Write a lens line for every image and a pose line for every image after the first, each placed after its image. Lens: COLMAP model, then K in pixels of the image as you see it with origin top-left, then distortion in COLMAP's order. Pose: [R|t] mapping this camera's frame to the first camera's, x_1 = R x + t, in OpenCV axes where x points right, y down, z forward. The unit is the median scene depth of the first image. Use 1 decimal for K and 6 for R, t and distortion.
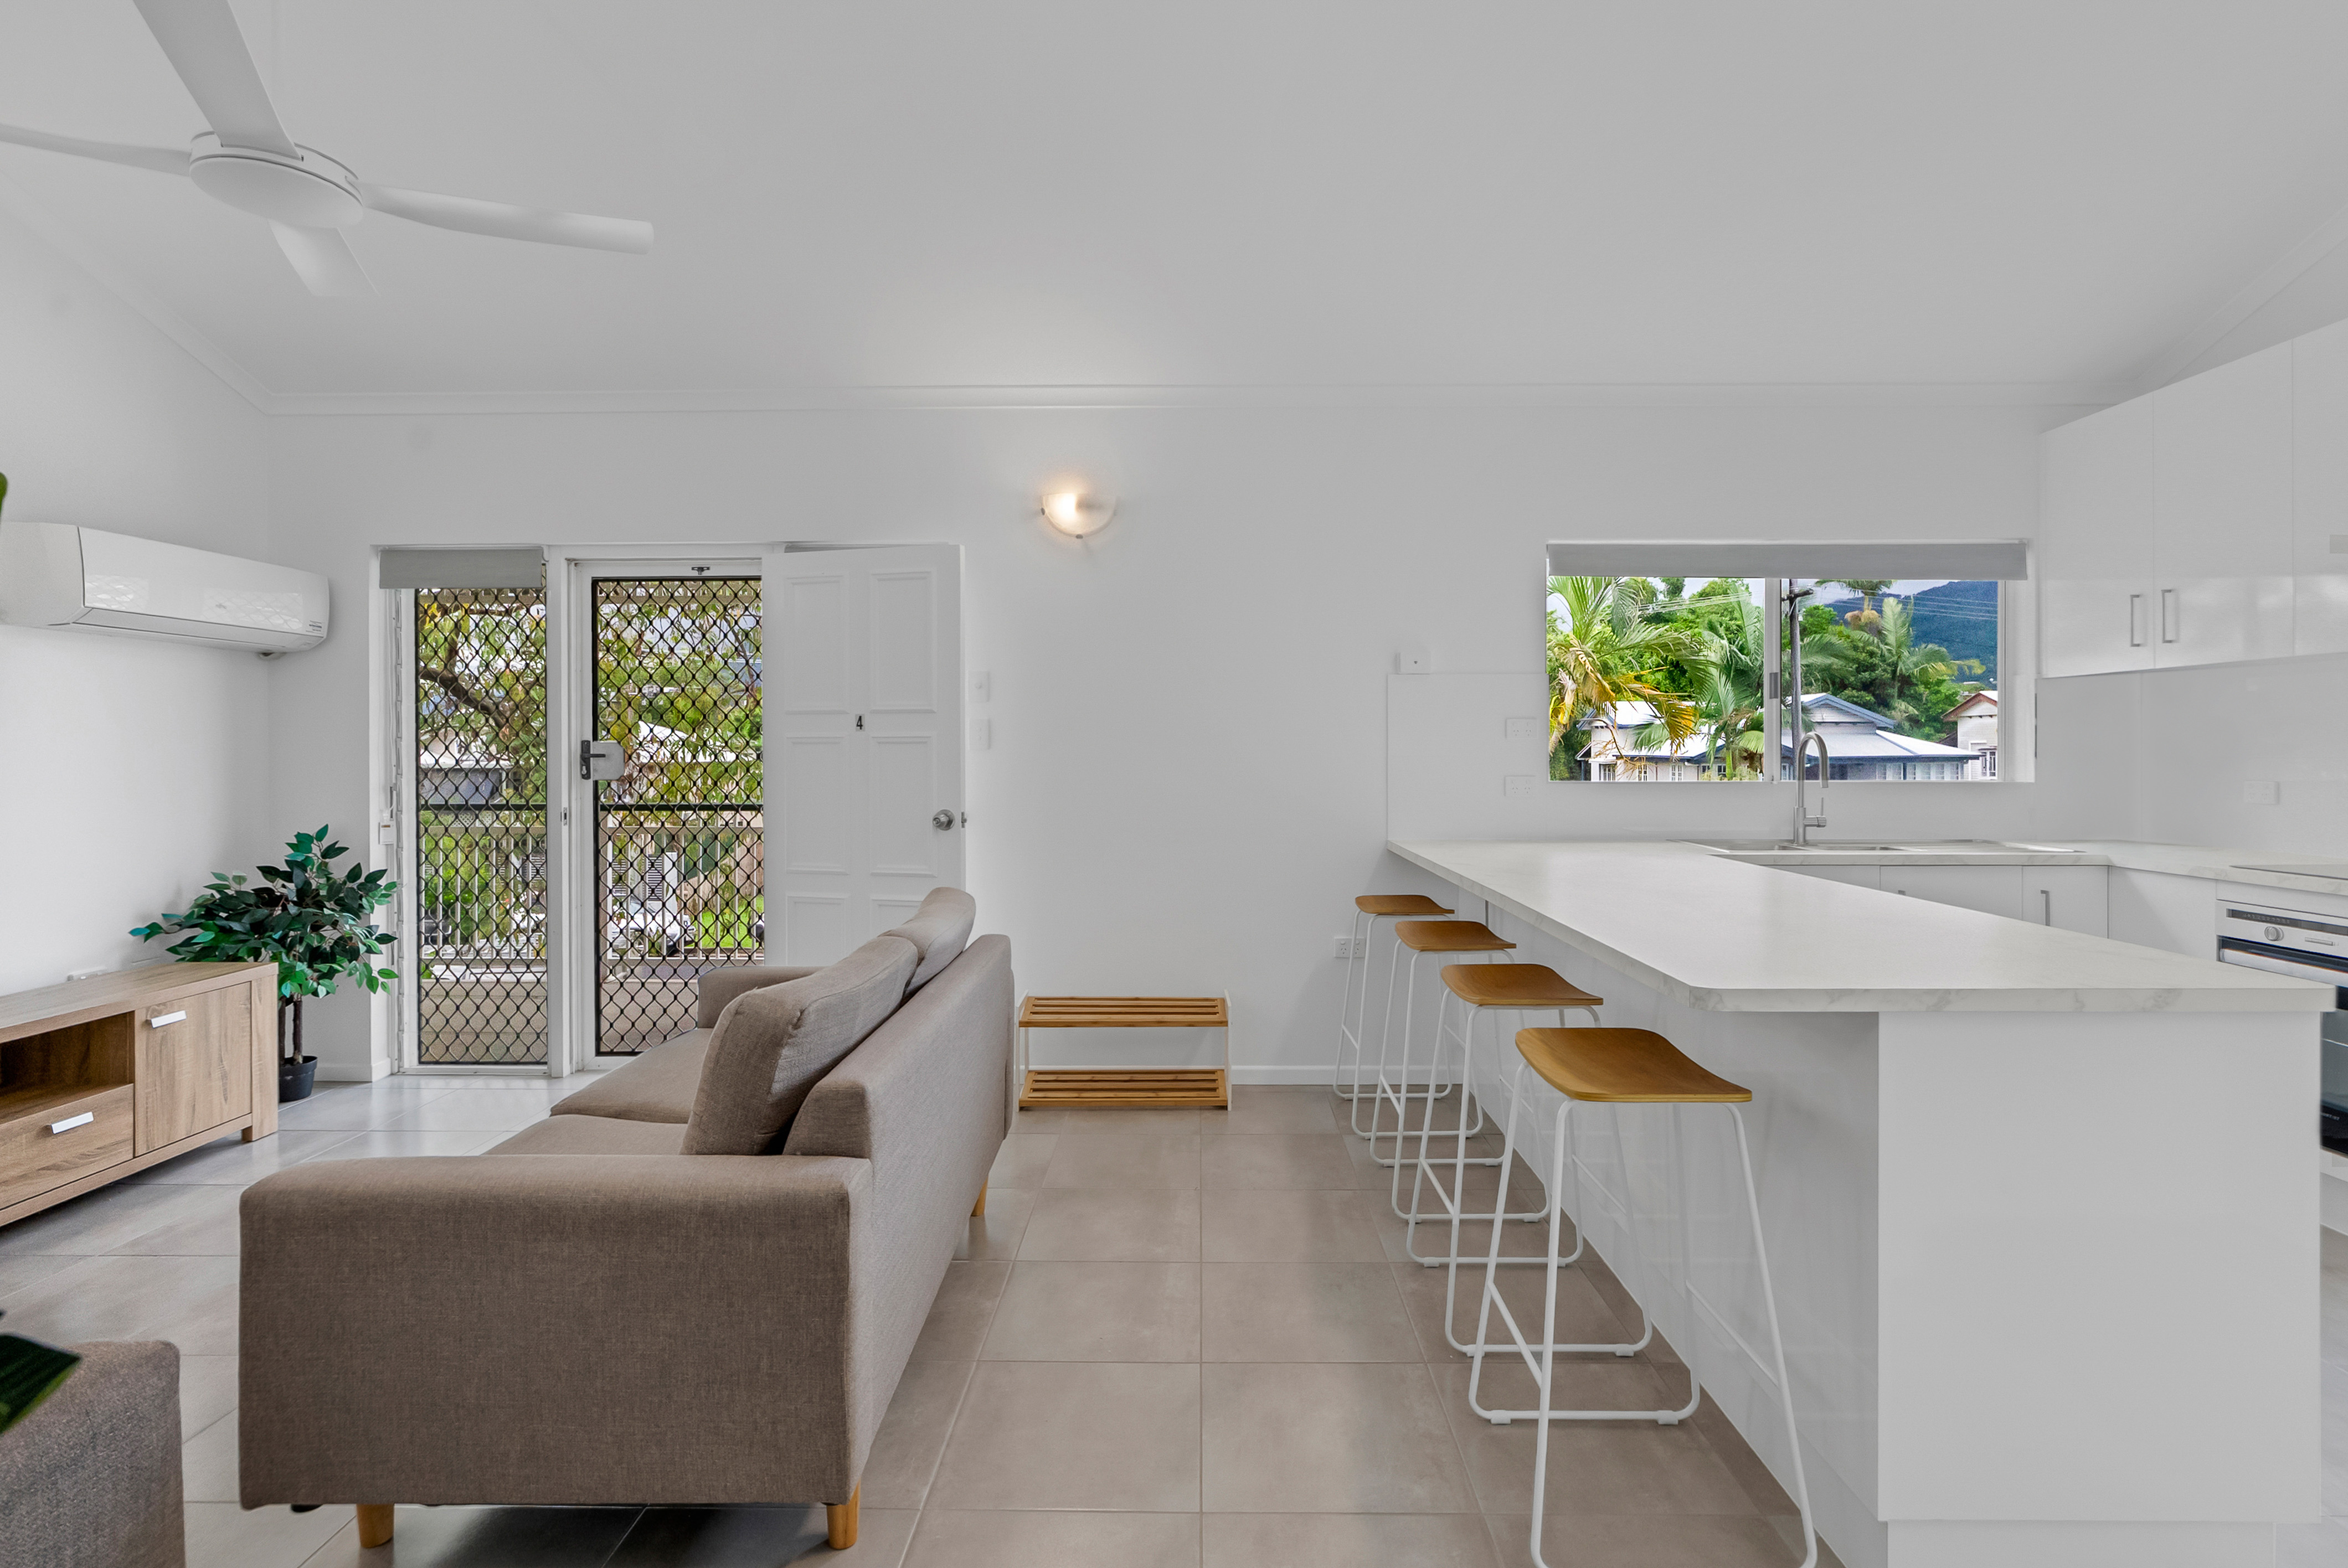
lens RADIAL K [[1129.8, 0, 1203.9], [0, 1129.8, 763.1], [0, 0, 1]] dist [-0.002802, -0.000838]
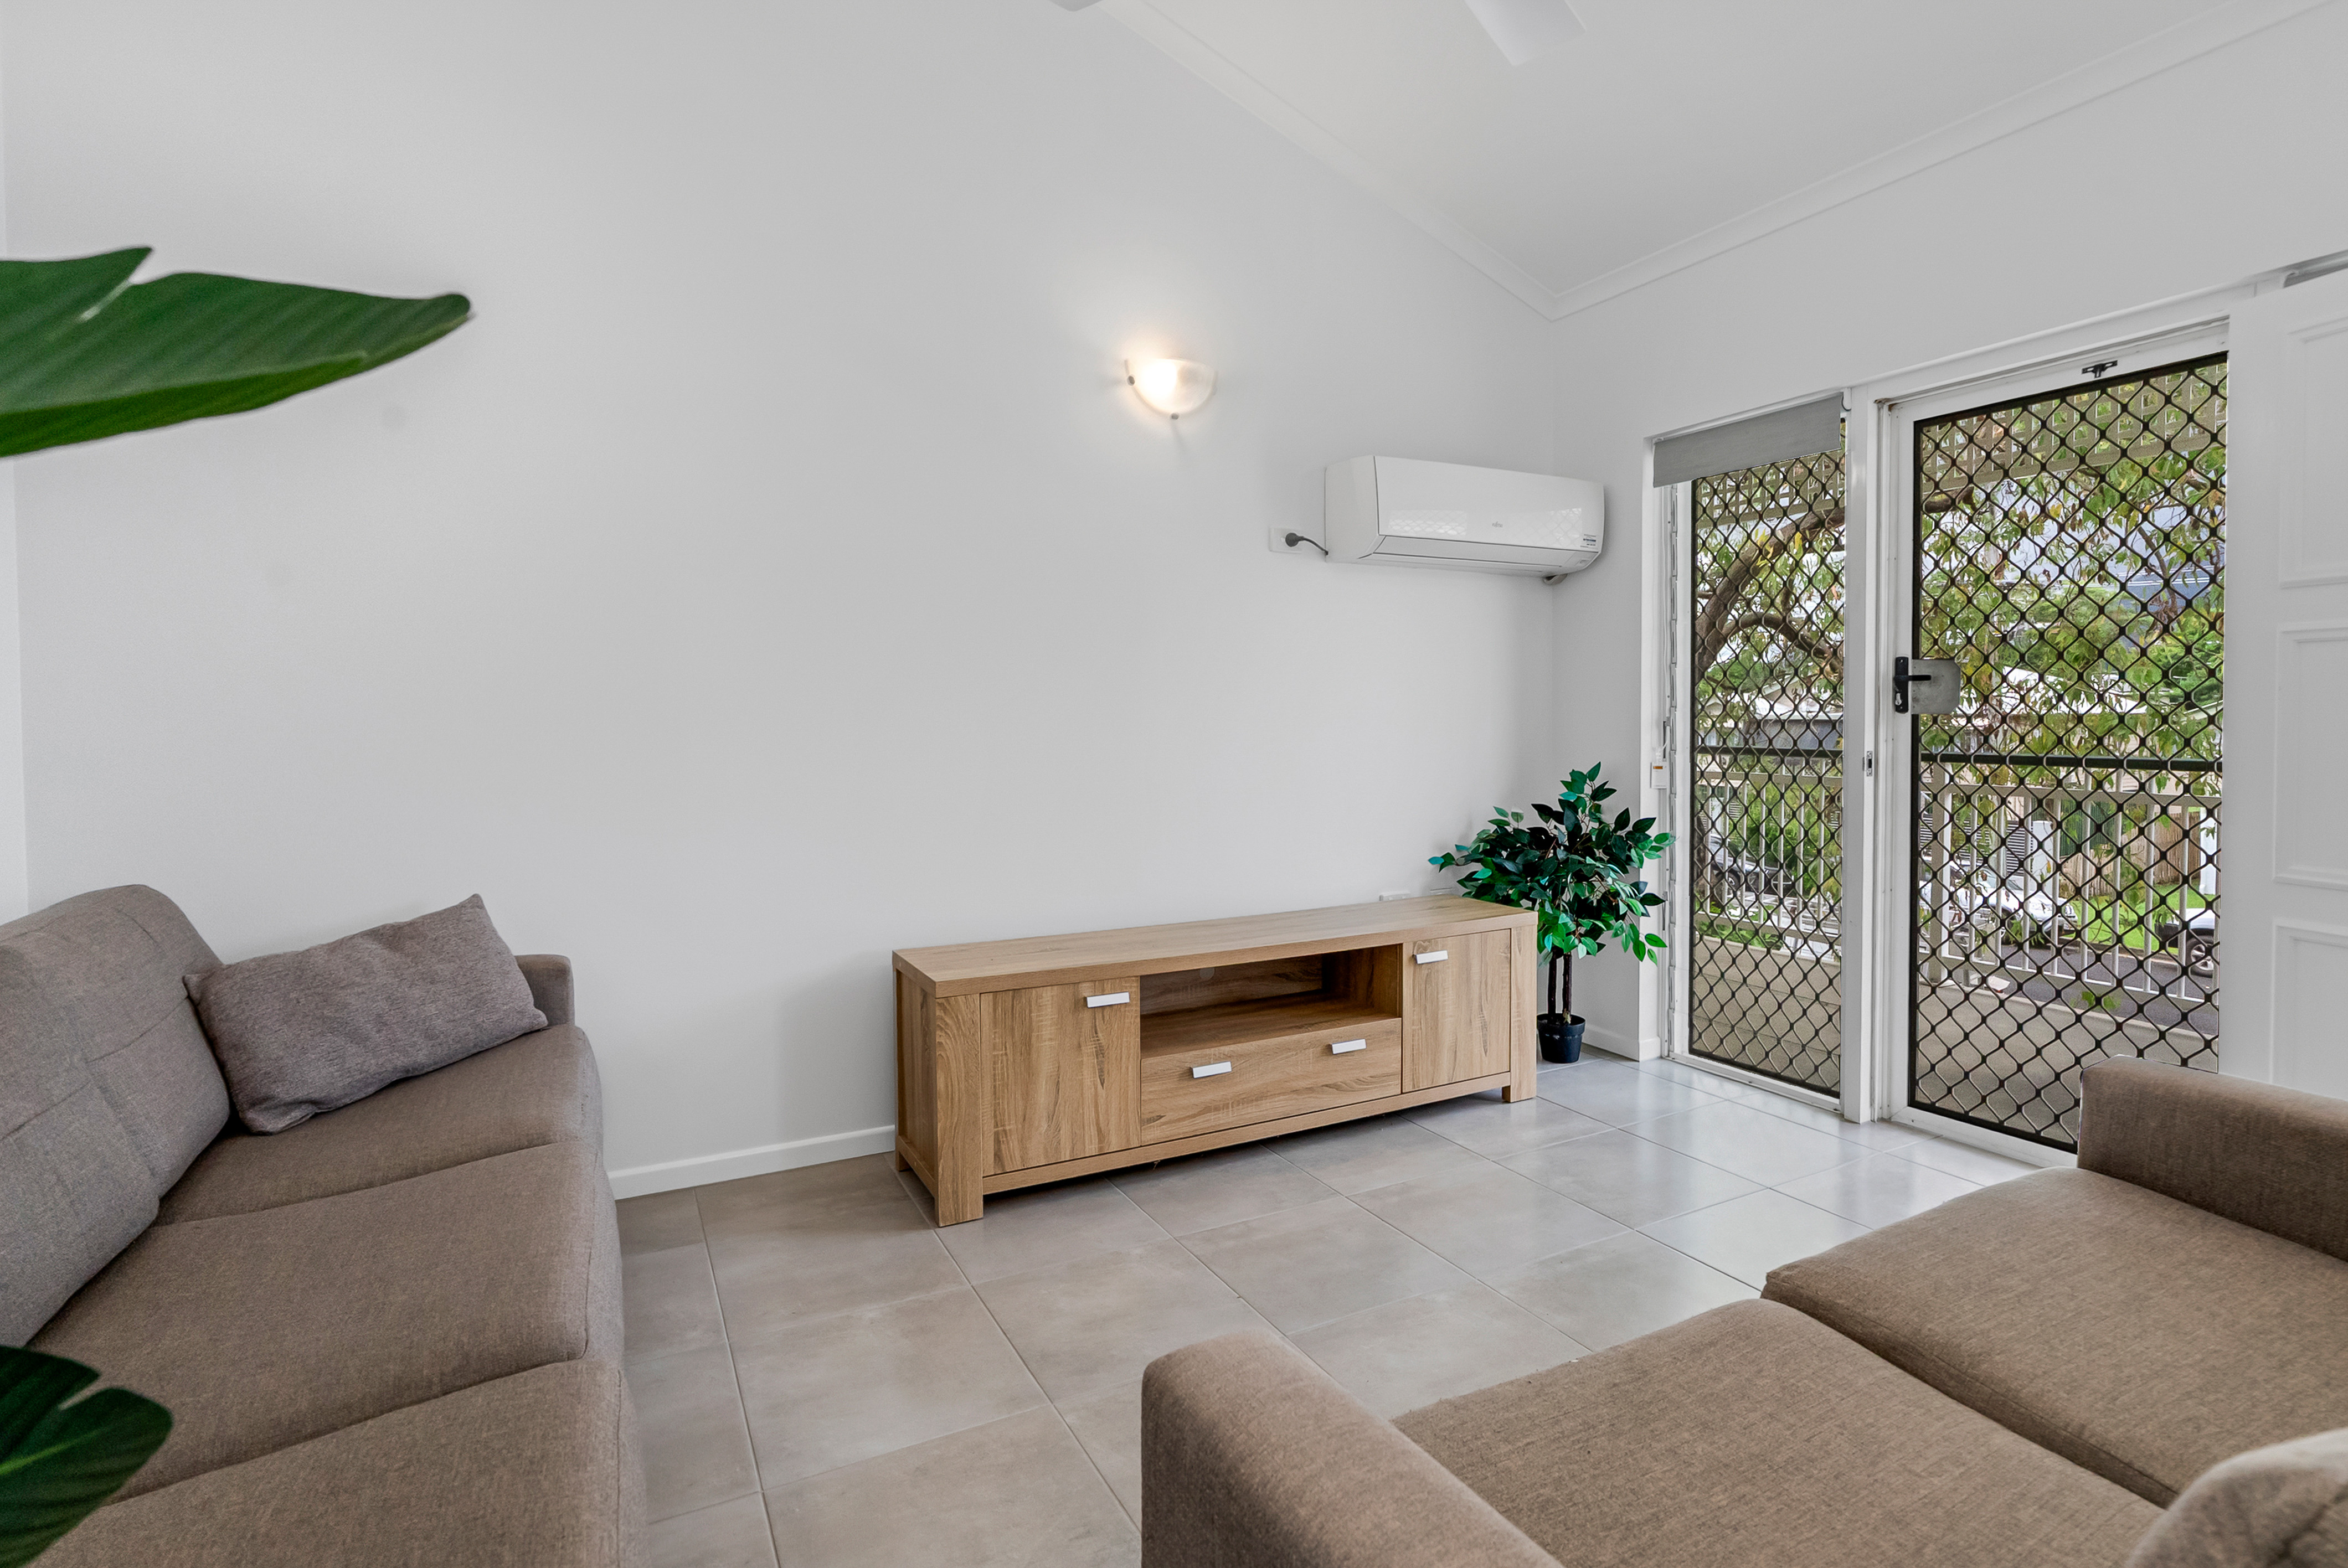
lens RADIAL K [[1152.8, 0, 1166.7], [0, 1152.8, 747.9], [0, 0, 1]] dist [-0.001331, 0.000105]
pose [[0.458910, 0.024126, -0.888155, -0.127050], [-0.000999, 0.999645, 0.026639, 0.019262], [0.888482, -0.011338, 0.458771, 0.282294]]
